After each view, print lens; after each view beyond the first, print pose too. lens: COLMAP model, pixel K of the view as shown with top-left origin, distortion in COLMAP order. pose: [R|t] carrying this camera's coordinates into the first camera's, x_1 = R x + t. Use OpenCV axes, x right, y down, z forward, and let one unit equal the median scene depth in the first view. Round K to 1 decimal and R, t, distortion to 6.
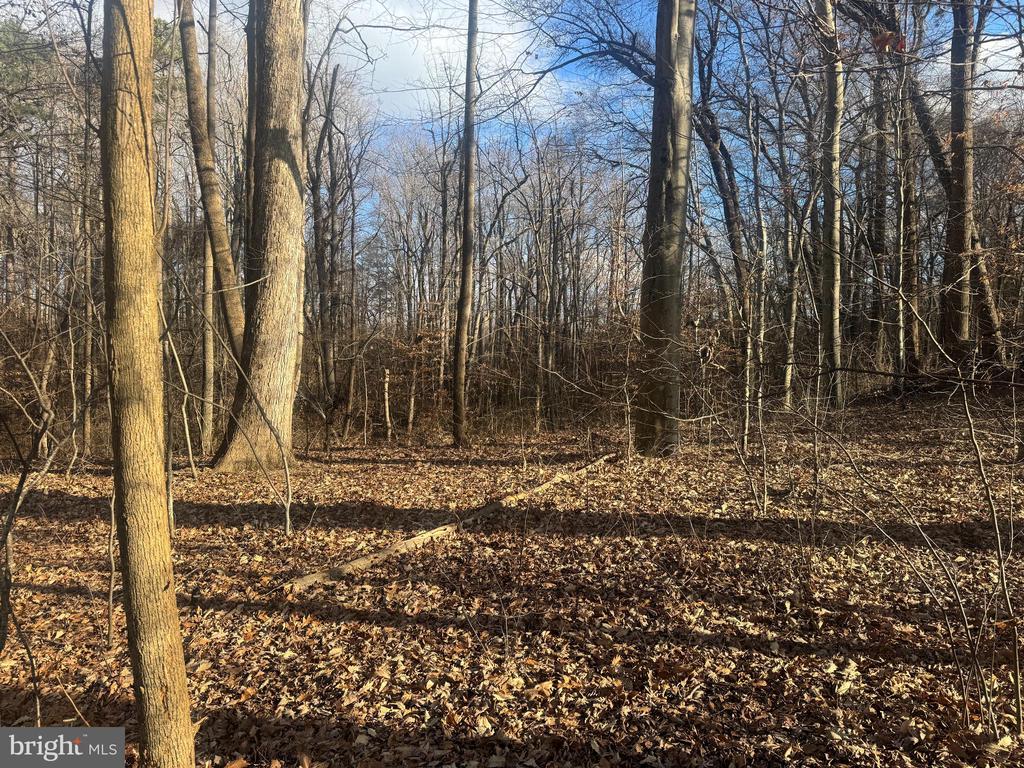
lens RADIAL K [[716.0, 0, 514.4], [0, 716.0, 376.3], [0, 0, 1]] dist [0.145632, -0.169506]
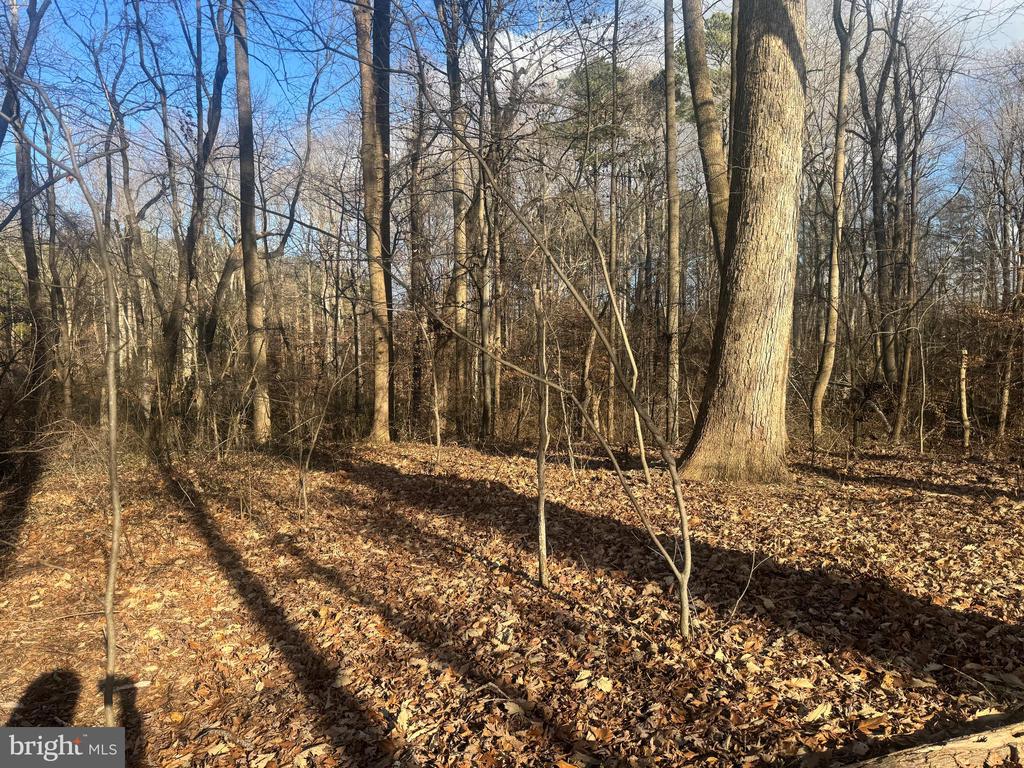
lens RADIAL K [[725.6, 0, 512.0], [0, 725.6, 384.0], [0, 0, 1]] dist [0.046793, -0.045857]
pose [[0.740410, 0.014918, -0.671990, -0.030730], [0.002831, 0.999676, 0.025311, 0.013855], [0.672149, -0.020642, 0.740128, 0.312085]]
